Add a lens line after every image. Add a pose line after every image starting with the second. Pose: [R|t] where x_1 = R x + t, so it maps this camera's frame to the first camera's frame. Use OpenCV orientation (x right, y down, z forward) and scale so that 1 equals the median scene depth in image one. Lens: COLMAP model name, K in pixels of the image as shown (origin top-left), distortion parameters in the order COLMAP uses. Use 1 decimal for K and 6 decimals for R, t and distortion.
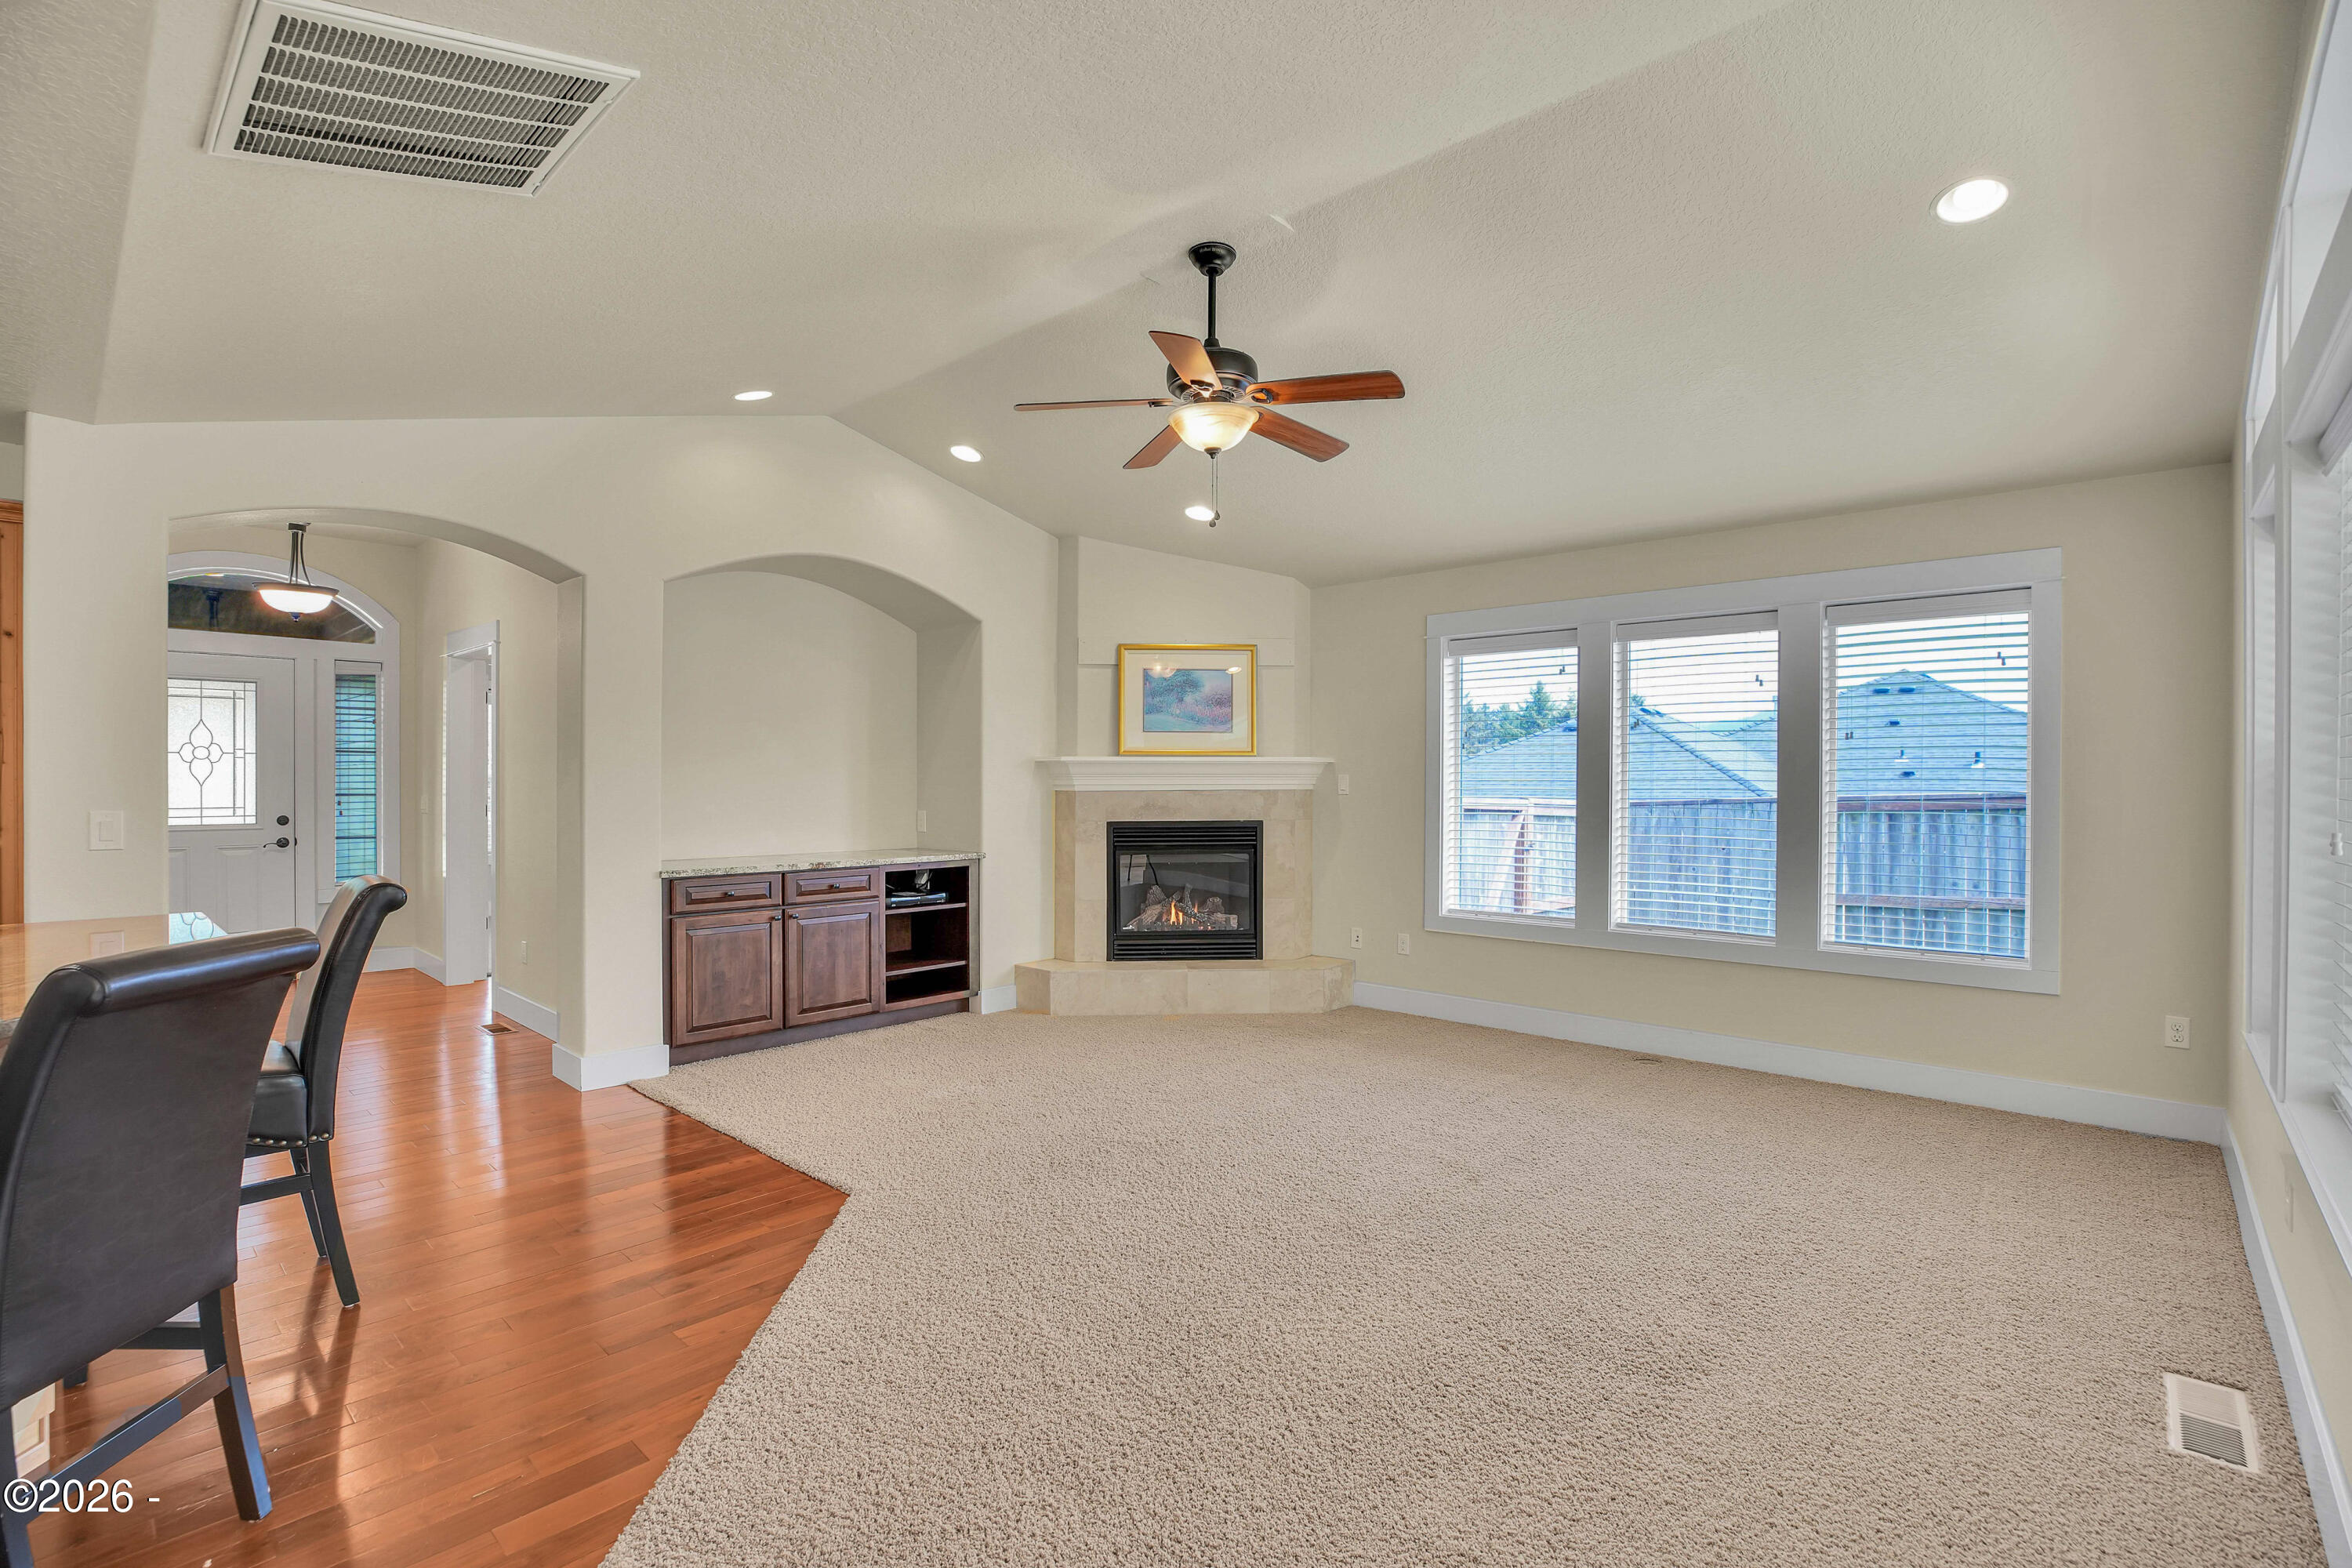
lens RADIAL K [[1088.6, 0, 1193.3], [0, 1088.6, 786.9], [0, 0, 1]] dist [-0.043560, 0.009812]
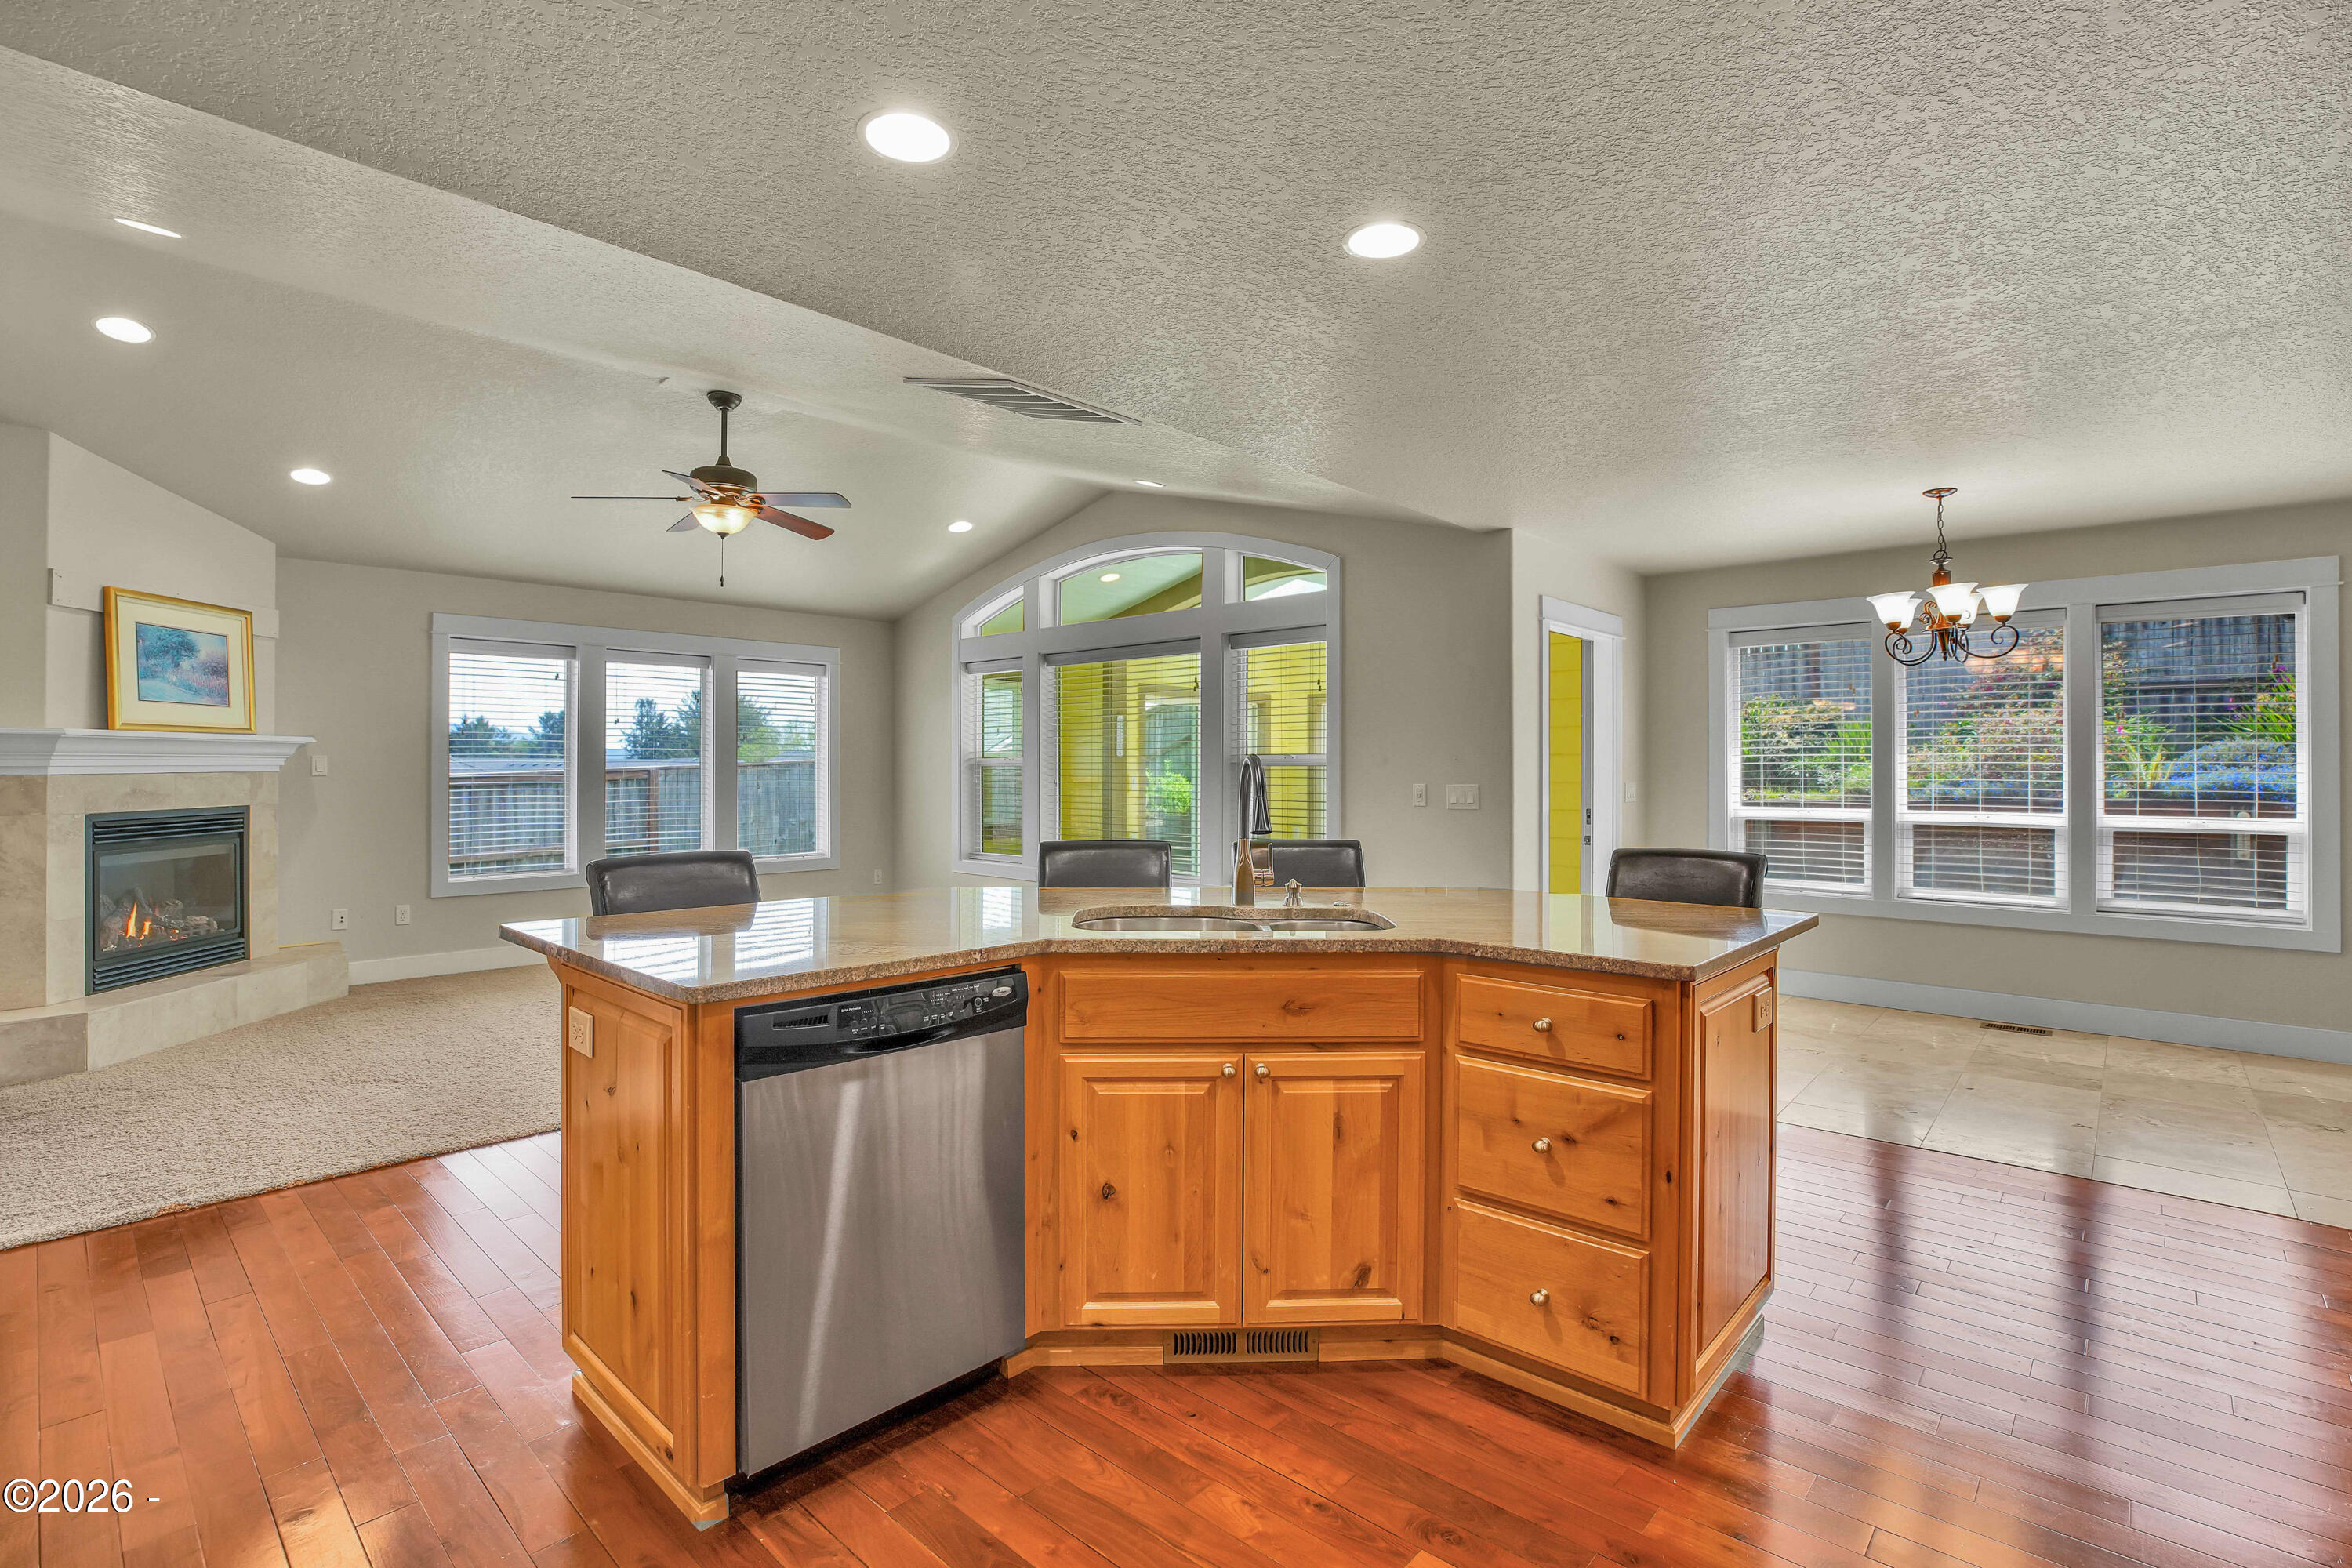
lens RADIAL K [[1088.6, 0, 1193.3], [0, 1088.6, 786.9], [0, 0, 1]] dist [-0.043560, 0.009812]
pose [[-0.003419, -0.023586, 0.999716, -0.824664], [0.000631, 0.999722, 0.023588, -0.004772], [-0.999994, 0.000711, -0.003403, 0.221488]]
